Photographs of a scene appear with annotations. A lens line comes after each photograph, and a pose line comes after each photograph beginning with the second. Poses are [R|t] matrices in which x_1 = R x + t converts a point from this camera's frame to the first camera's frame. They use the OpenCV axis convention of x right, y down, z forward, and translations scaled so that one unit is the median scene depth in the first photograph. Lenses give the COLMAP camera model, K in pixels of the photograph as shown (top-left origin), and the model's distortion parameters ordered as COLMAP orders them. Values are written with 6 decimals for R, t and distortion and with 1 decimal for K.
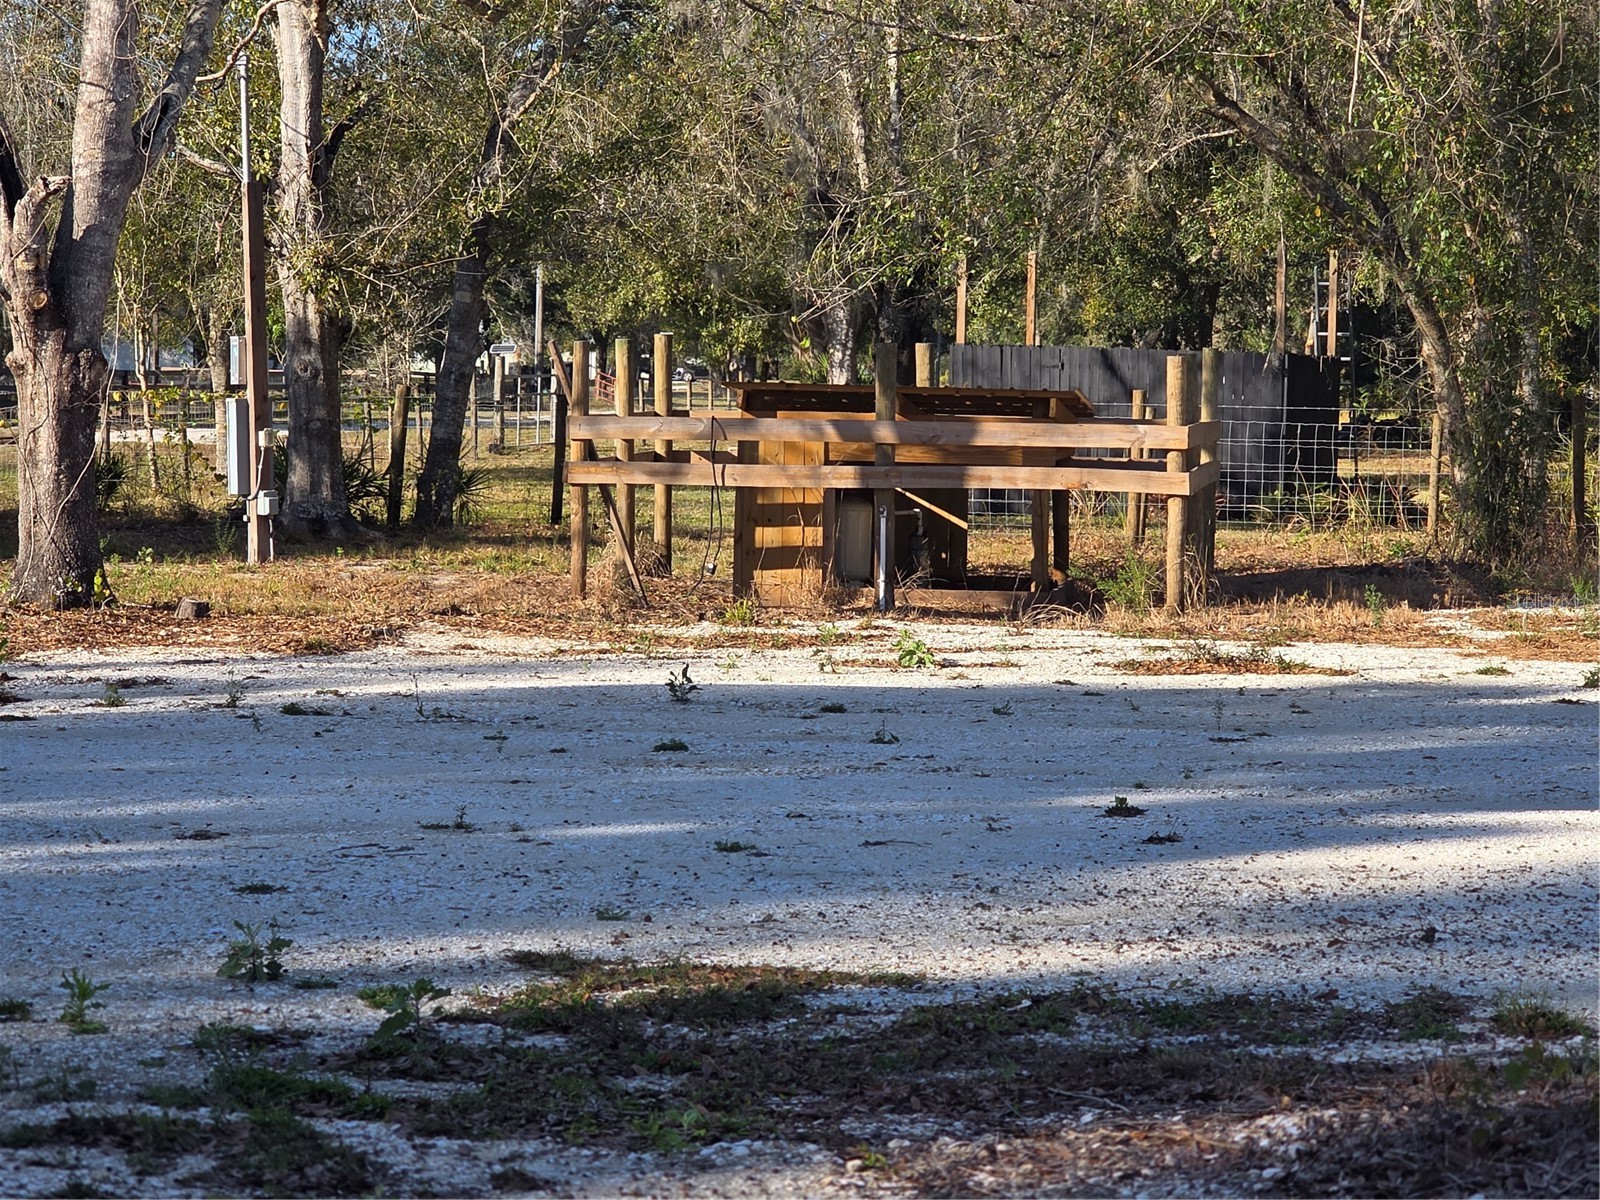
lens RADIAL K [[4282.4, 0, 800.0], [0, 4282.4, 600.0], [0, 0, 1]] dist [-0.473602, -0.009122]
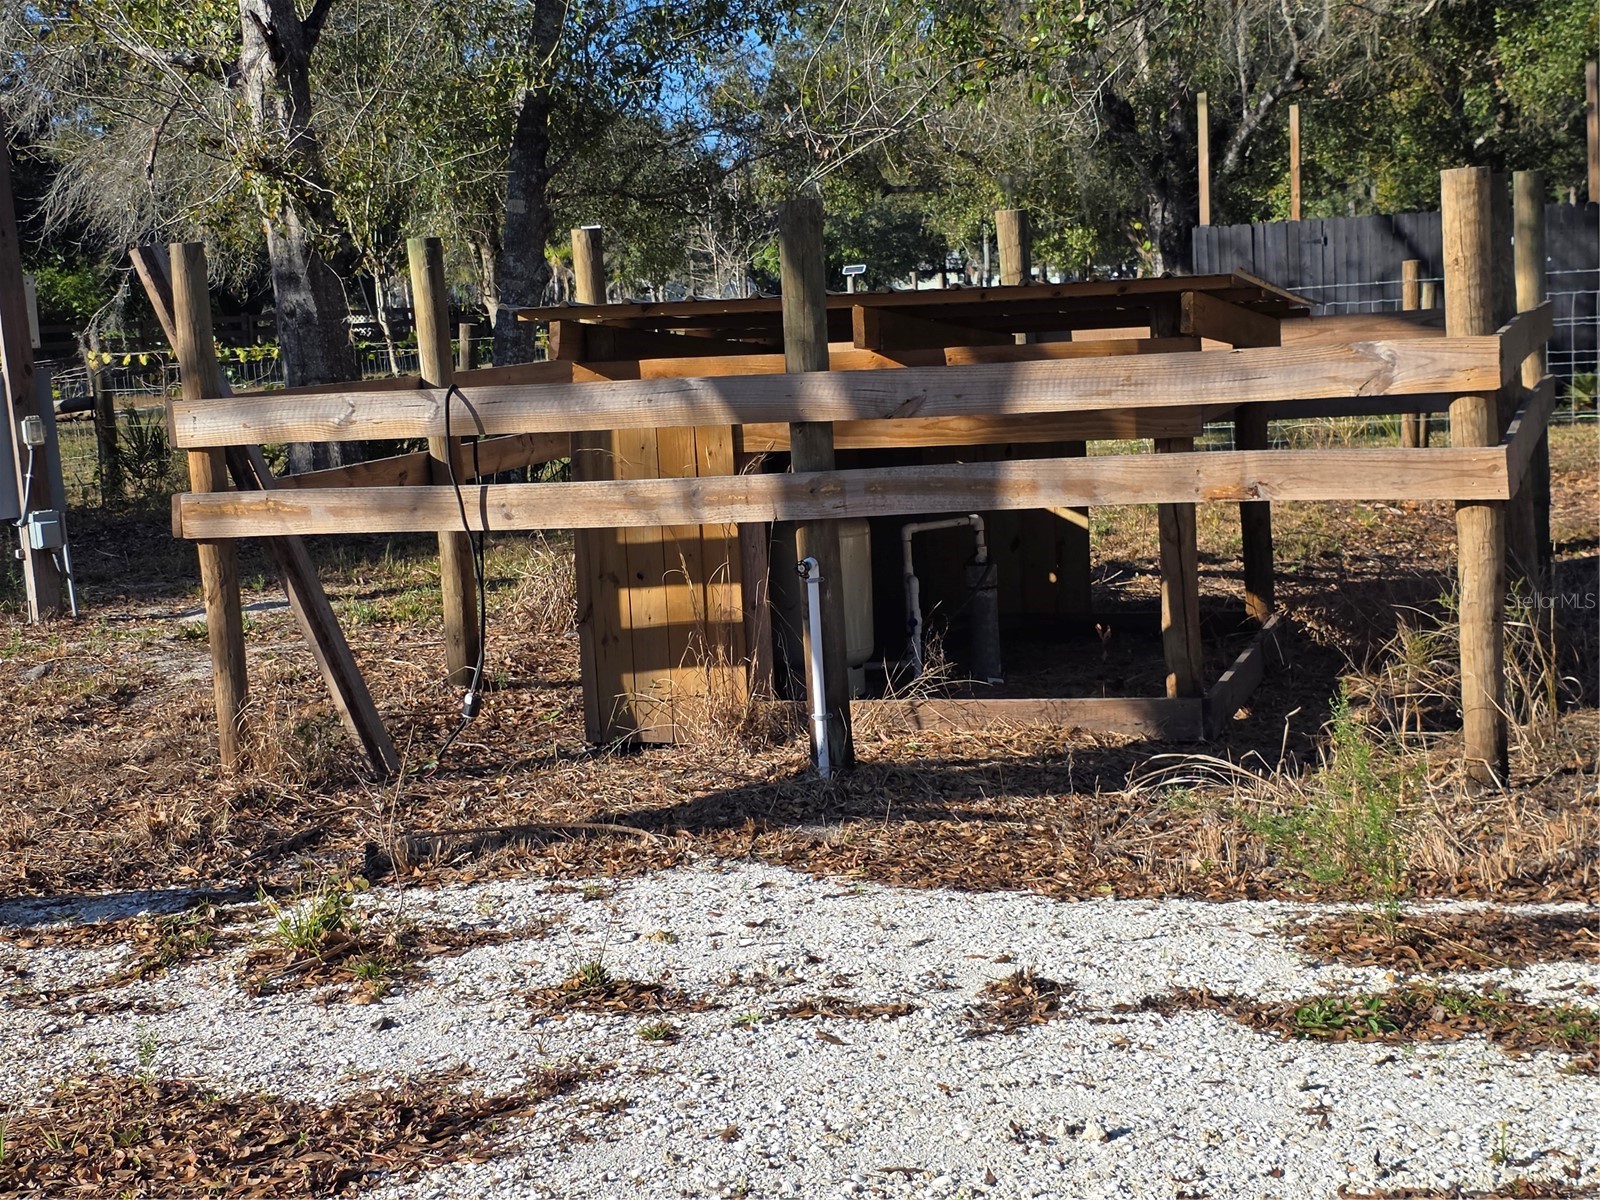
lens RADIAL K [[2401.4, 0, 773.0], [0, 2401.4, 569.1], [0, 0, 1]] dist [0.178932, -0.628271]
pose [[0.979952, -0.049177, -0.193067, 0.062719], [0.061473, 0.996409, 0.058219, -0.034613], [0.189511, -0.068920, 0.979457, 0.712875]]
